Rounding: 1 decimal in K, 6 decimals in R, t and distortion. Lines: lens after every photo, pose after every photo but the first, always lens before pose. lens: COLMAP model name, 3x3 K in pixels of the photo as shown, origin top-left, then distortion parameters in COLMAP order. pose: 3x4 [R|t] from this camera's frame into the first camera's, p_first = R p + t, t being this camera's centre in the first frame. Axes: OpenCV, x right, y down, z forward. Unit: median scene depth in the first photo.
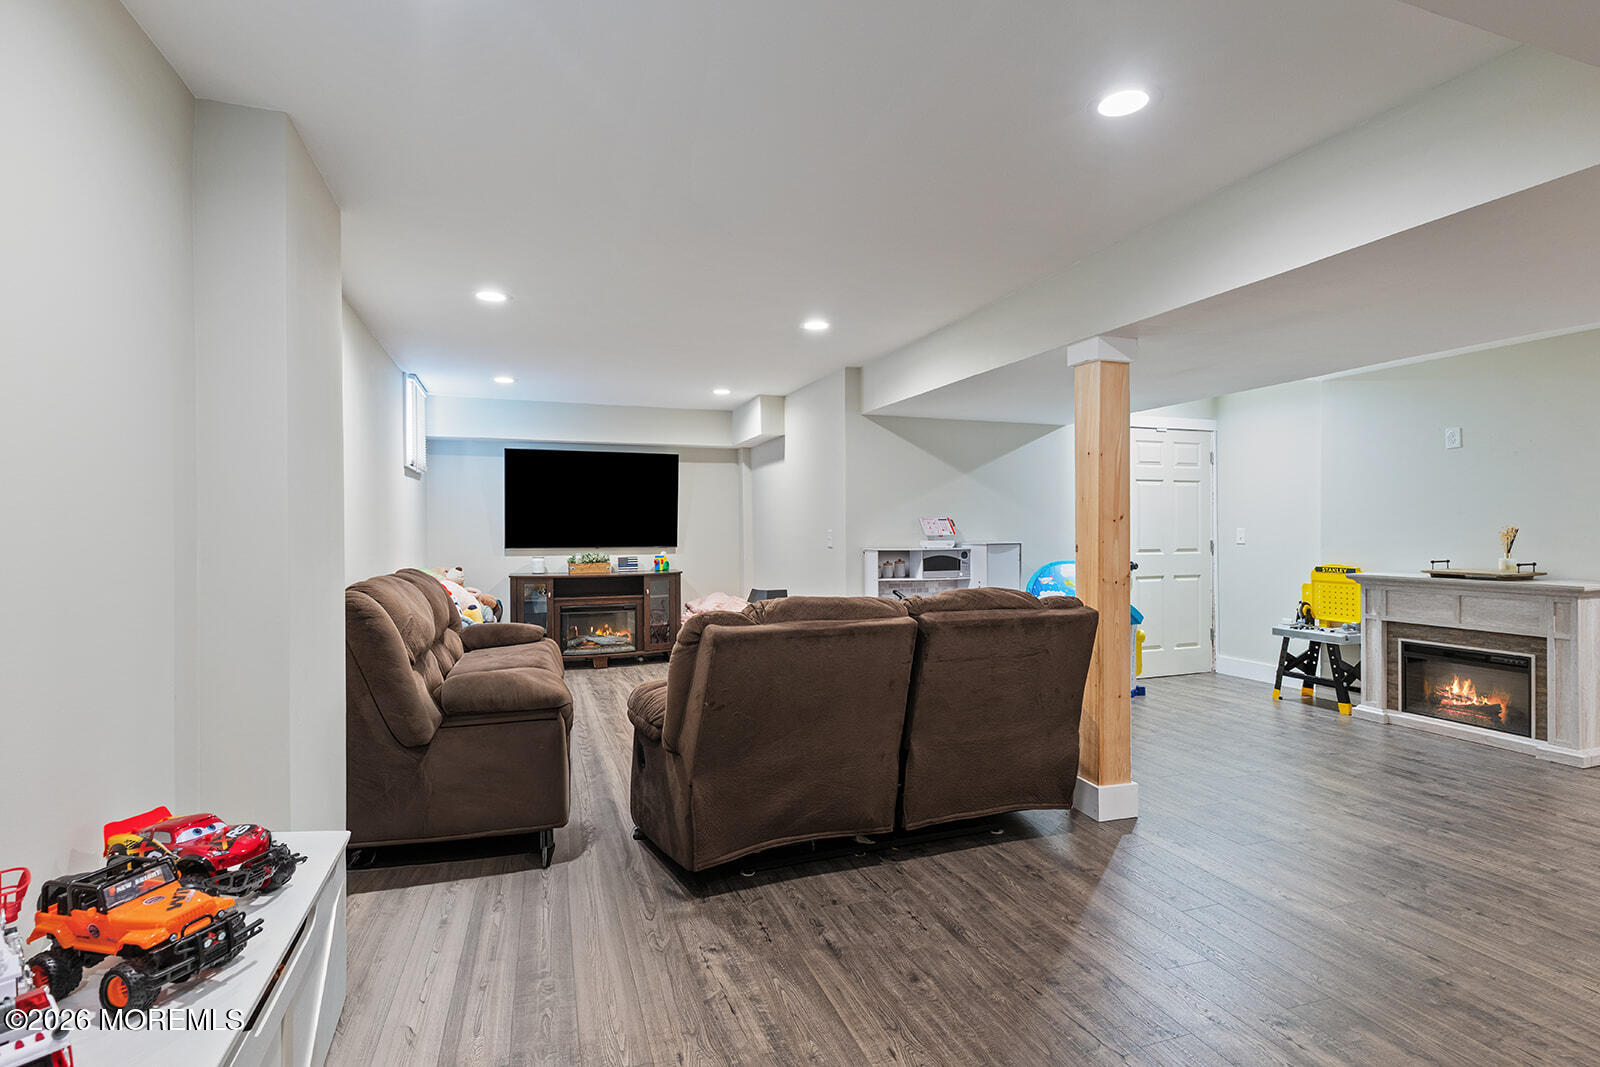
lens RADIAL K [[770.6, 0, 800.4], [0, 770.6, 529.6], [0, 0, 1]] dist [0.002059, -0.001224]
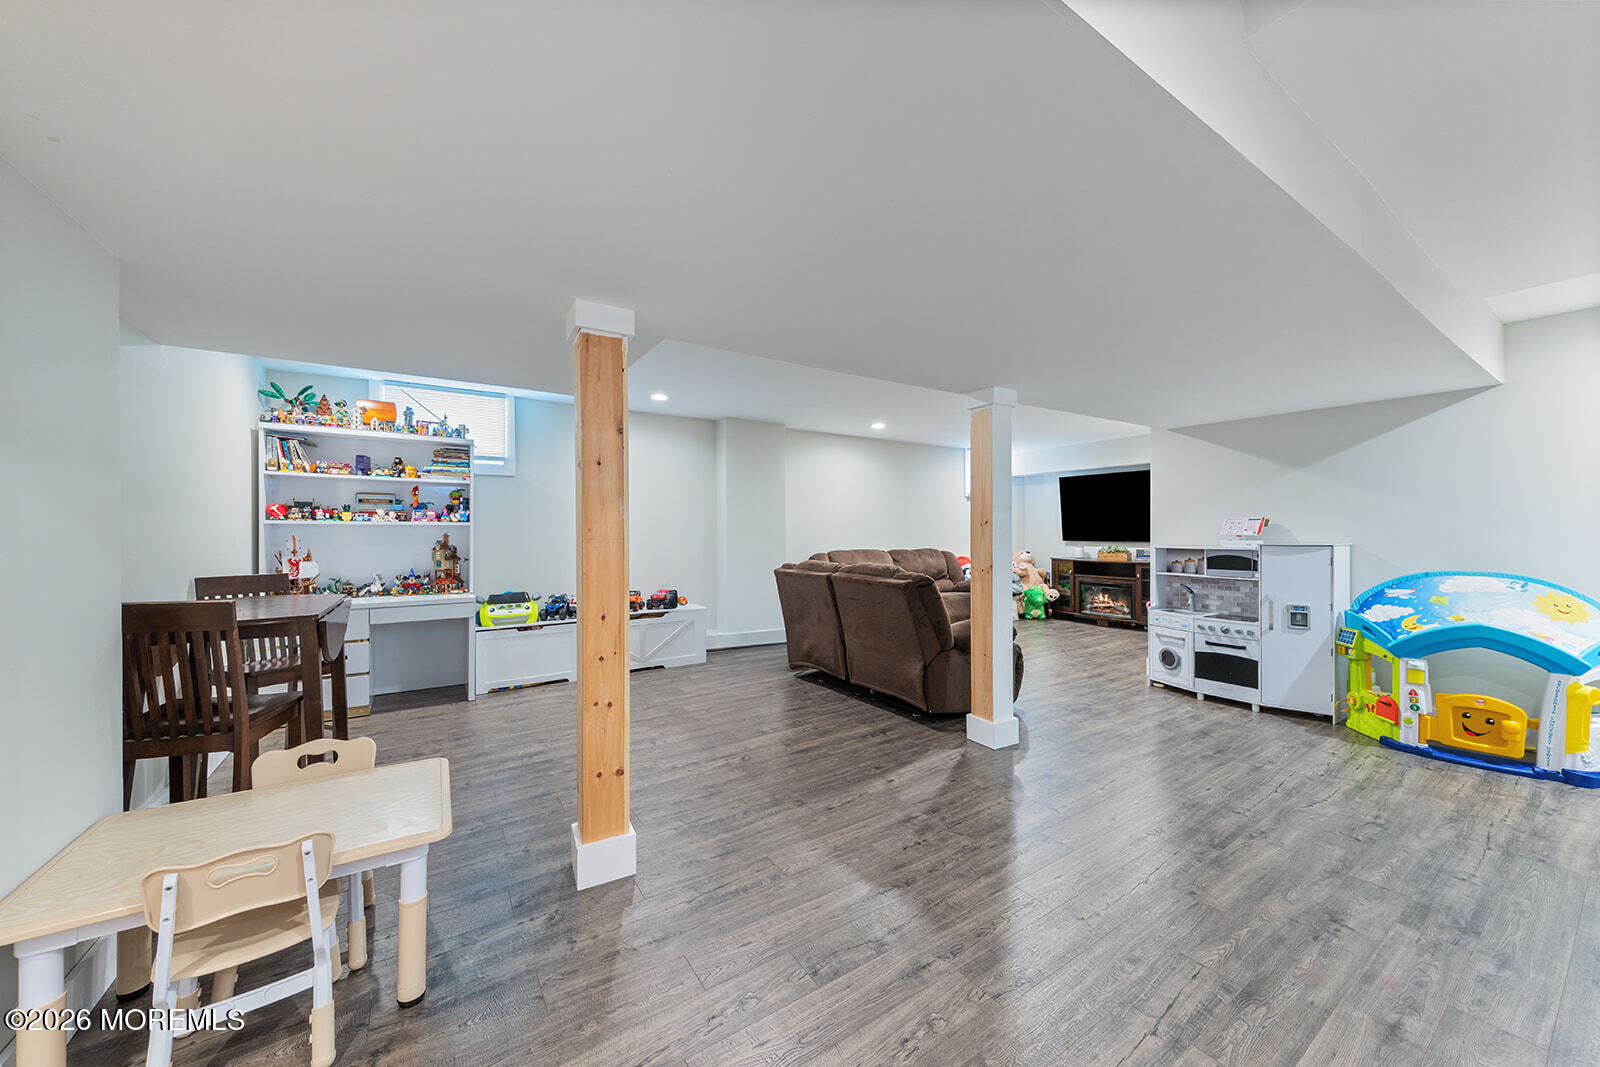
lens RADIAL K [[565.8, 0, 806.5], [0, 565.8, 532.2], [0, 0, 1]] dist [-0.001035, -0.000151]
pose [[0.242975, 0.006262, -0.970012, 0.762200], [0.002478, 0.999972, 0.007076, -0.003389], [0.970029, -0.004123, 0.242952, 0.269775]]
